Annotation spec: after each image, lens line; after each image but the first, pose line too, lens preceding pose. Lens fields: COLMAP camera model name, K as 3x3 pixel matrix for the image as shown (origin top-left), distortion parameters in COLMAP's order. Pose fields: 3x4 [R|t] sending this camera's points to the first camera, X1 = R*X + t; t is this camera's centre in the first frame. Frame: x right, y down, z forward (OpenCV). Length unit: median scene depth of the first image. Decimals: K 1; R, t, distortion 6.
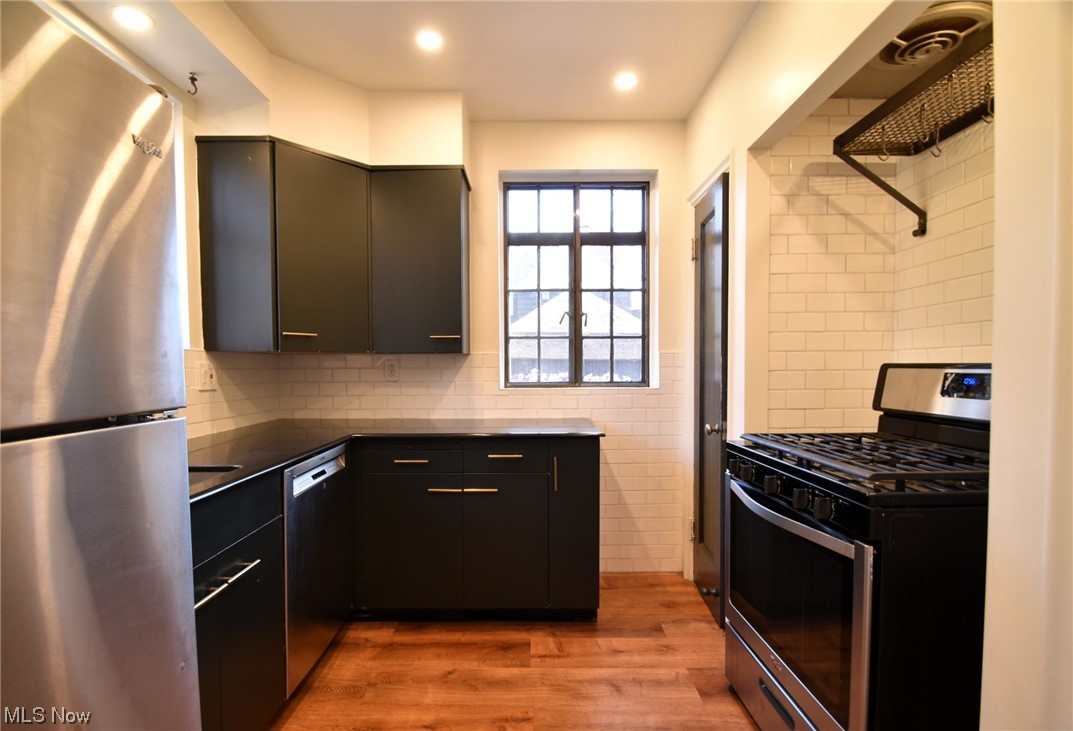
lens RADIAL K [[519.0, 0, 536.5], [0, 519.0, 365.5], [0, 0, 1]] dist [0.000605, -0.000178]
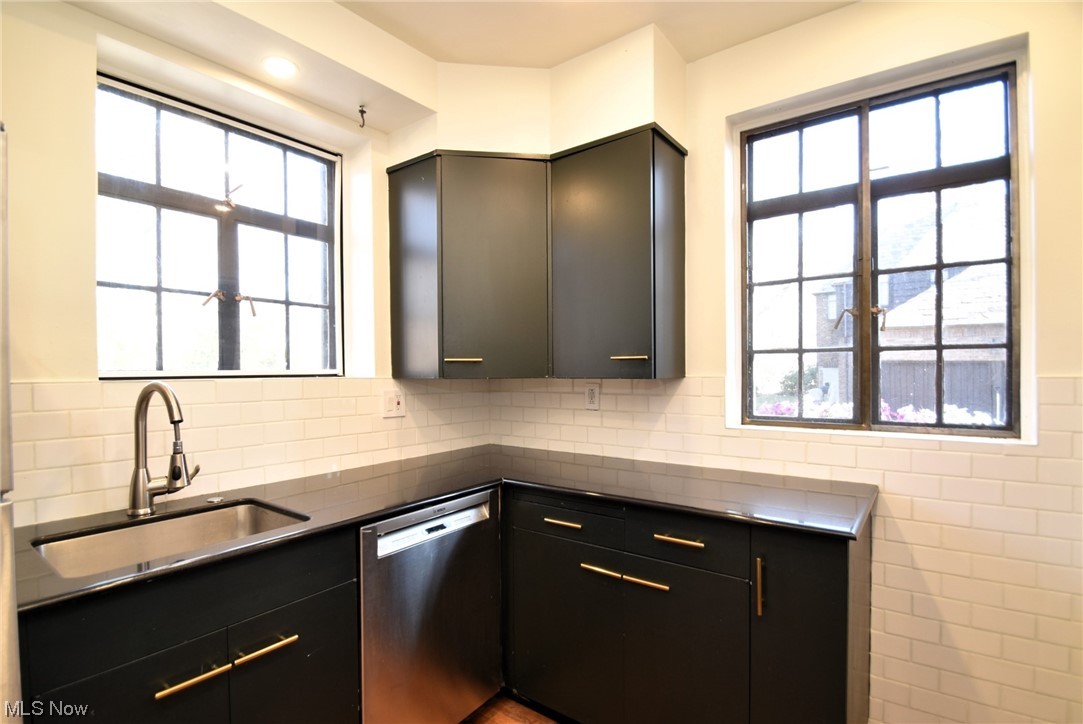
lens RADIAL K [[520.9, 0, 540.3], [0, 520.9, 365.7], [0, 0, 1]] dist [0.000791, -0.014270]
pose [[0.788430, -0.005688, -0.615098, 0.162377], [0.003851, 0.999983, -0.004311, -0.035396], [0.615112, 0.001030, 0.788439, 0.288746]]
